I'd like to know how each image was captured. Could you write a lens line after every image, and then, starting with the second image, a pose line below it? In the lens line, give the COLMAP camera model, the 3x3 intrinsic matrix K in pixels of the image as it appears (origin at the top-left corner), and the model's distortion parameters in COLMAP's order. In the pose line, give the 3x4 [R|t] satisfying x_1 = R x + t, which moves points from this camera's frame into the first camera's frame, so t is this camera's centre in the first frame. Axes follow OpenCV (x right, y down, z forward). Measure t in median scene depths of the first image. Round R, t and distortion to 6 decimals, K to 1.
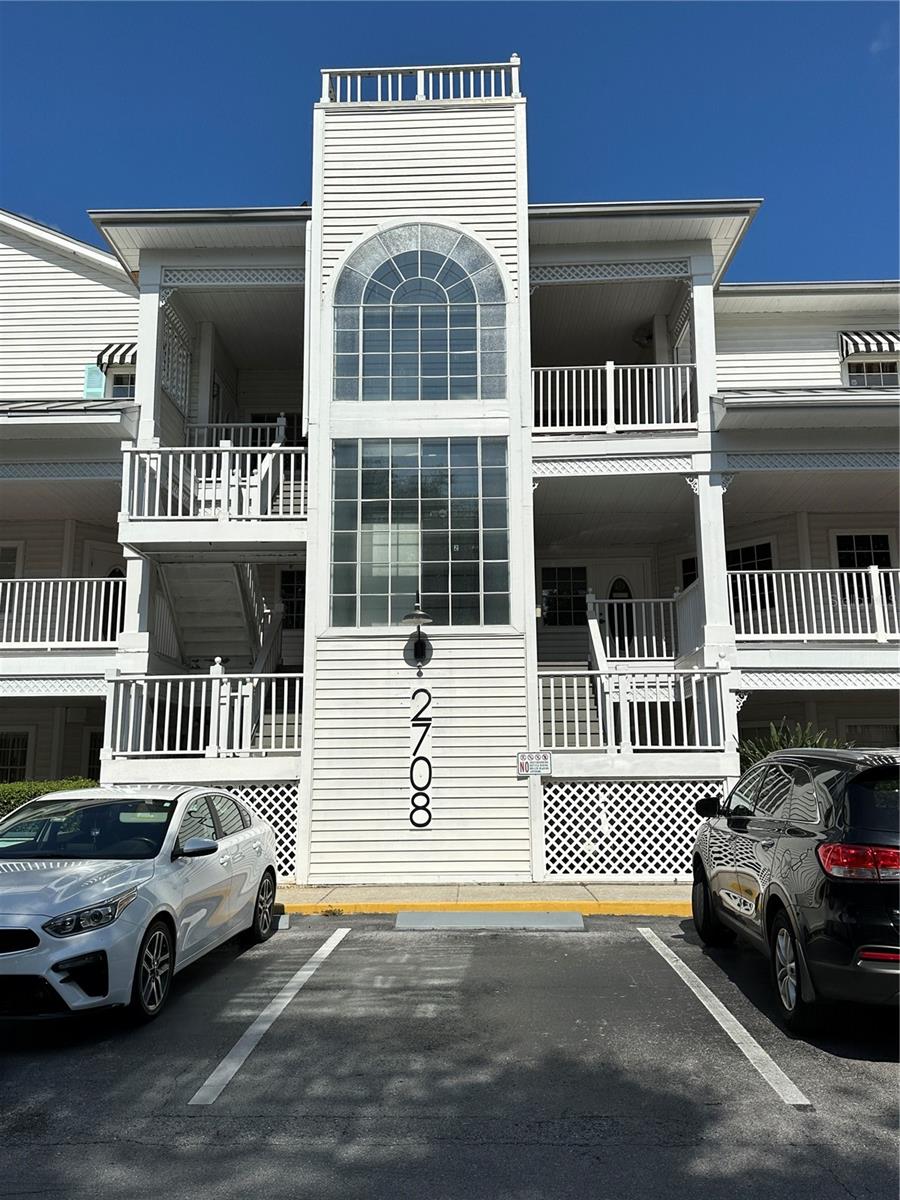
lens RADIAL K [[938.6, 0, 449.8], [0, 938.6, 598.0], [0, 0, 1]] dist [0.001554, 0.000341]
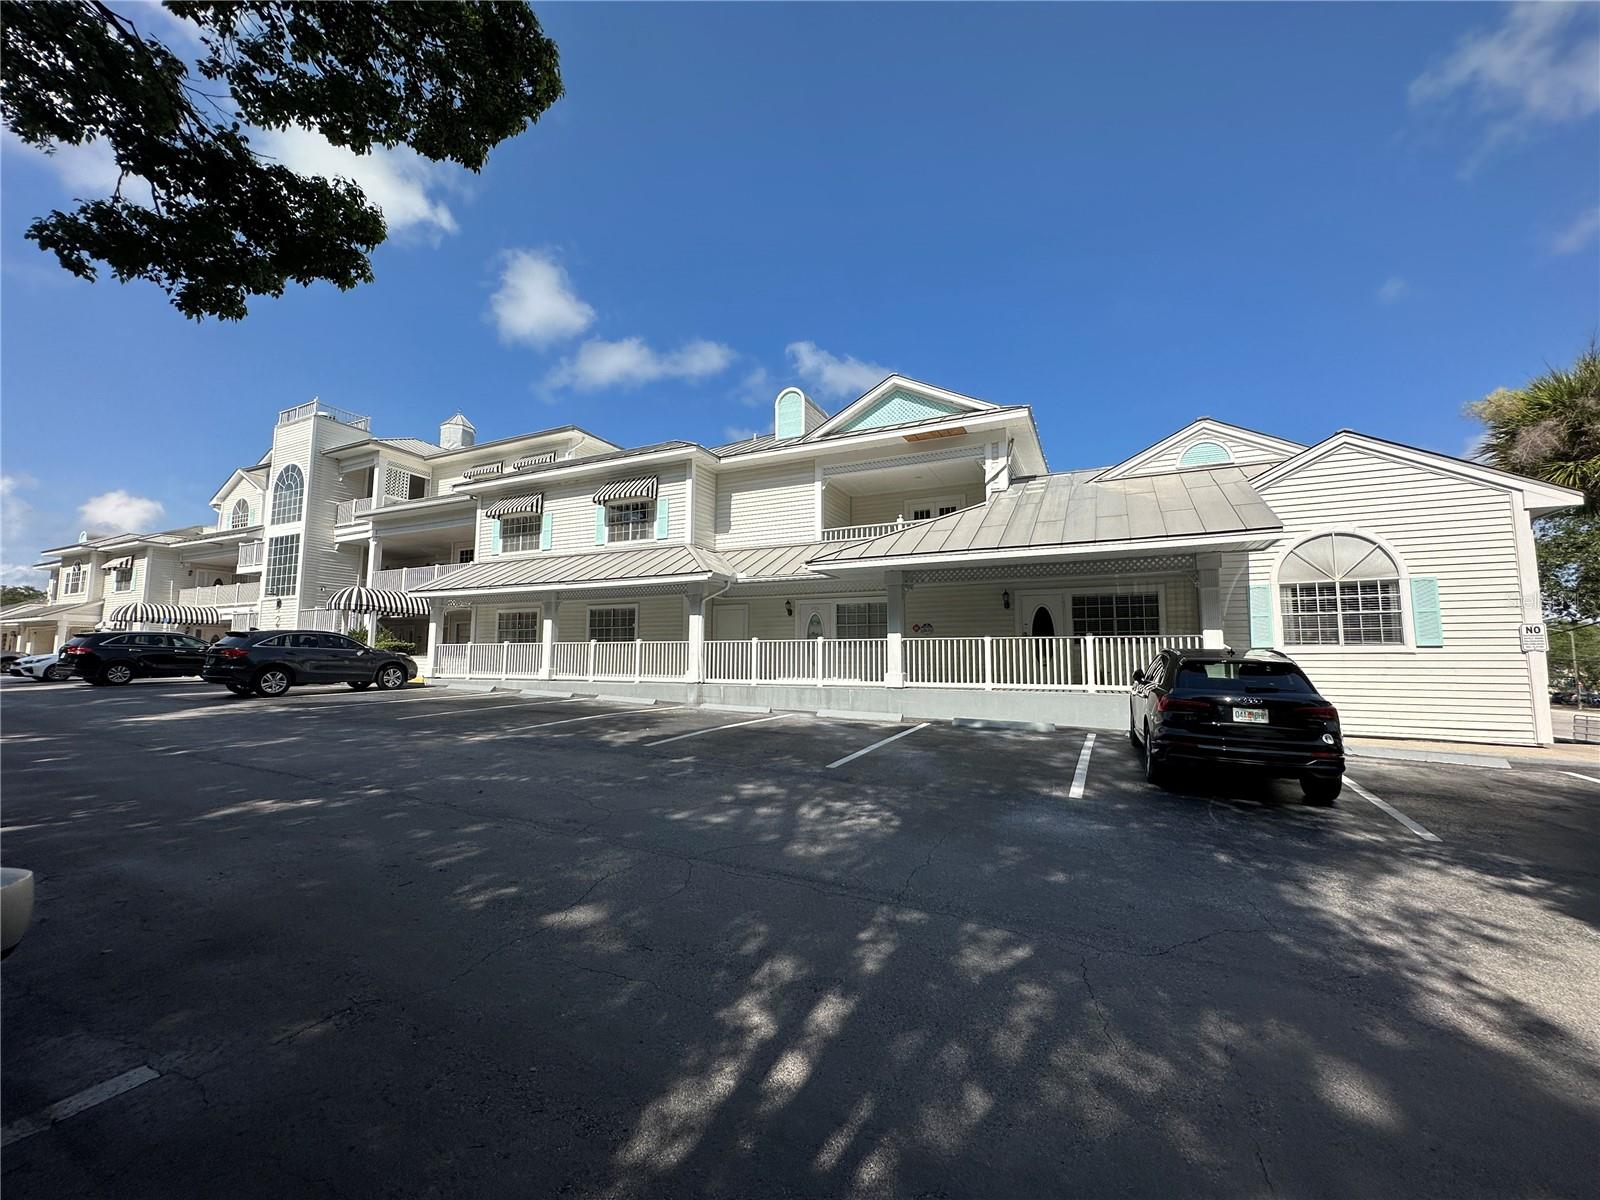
lens RADIAL K [[641.7, 0, 798.1], [0, 641.7, 595.3], [0, 0, 1]] dist [-0.001281, -0.000156]
pose [[0.913875, -0.023275, -0.405328, 2.218894], [0.067603, 0.993141, 0.095394, -0.056876], [0.400328, -0.114579, 0.909180, -0.257606]]
